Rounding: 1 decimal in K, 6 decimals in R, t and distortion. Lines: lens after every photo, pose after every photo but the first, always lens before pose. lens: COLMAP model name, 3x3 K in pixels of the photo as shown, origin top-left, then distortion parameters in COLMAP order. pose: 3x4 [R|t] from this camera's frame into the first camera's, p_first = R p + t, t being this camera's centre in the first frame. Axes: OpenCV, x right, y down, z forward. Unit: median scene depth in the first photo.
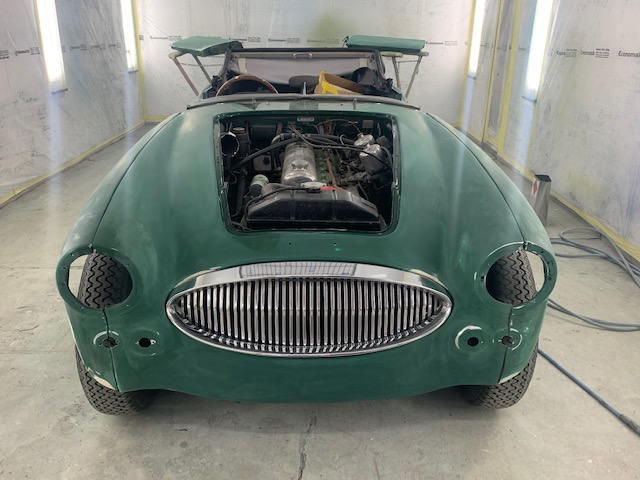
lens RADIAL K [[552.4, 0, 320.0], [0, 552.4, 240.0], [0, 0, 1]] dist [-0.006290, -0.005063]
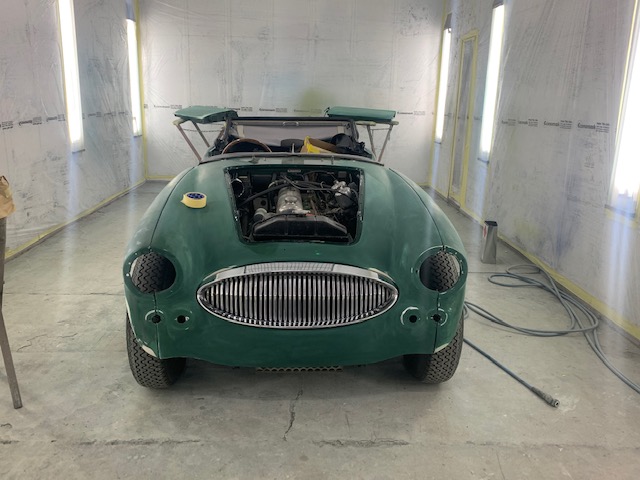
lens RADIAL K [[552.4, 0, 320.0], [0, 552.4, 240.0], [0, 0, 1]] dist [-0.006290, -0.005063]
pose [[0.999610, 0.000875, 0.027907, -0.001587], [0.002316, 0.993467, -0.114096, 0.087591], [-0.027824, 0.114116, 0.993078, -0.260733]]
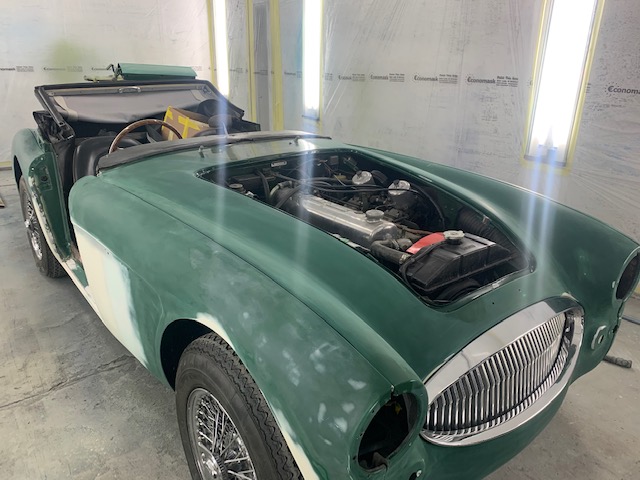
lens RADIAL K [[485.4, 0, 327.6], [0, 485.4, 239.9], [0, 0, 1]] dist [-0.002305, -0.000323]
pose [[0.793693, -0.218819, 0.567600, -0.432867], [0.215915, 0.973647, 0.073435, -0.131943], [-0.568711, 0.064269, 0.820023, 0.290442]]
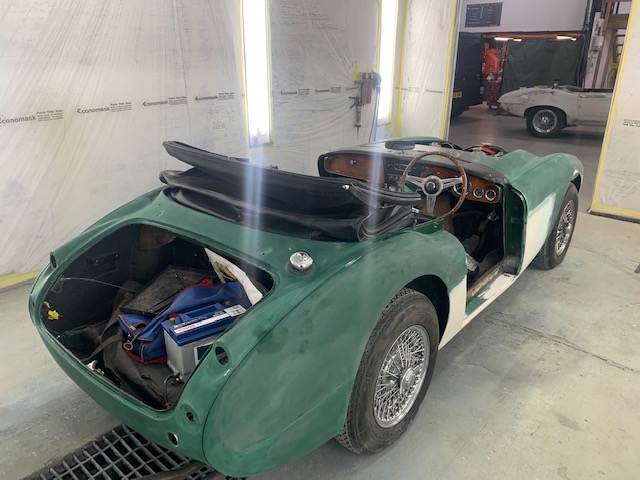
lens RADIAL K [[485.4, 0, 327.6], [0, 485.4, 239.9], [0, 0, 1]] dist [-0.002305, -0.000323]
pose [[-0.747687, -0.255081, 0.613105, -0.643980], [0.224264, 0.772037, 0.594697, -0.851823], [-0.625036, 0.582144, -0.520037, 1.927432]]
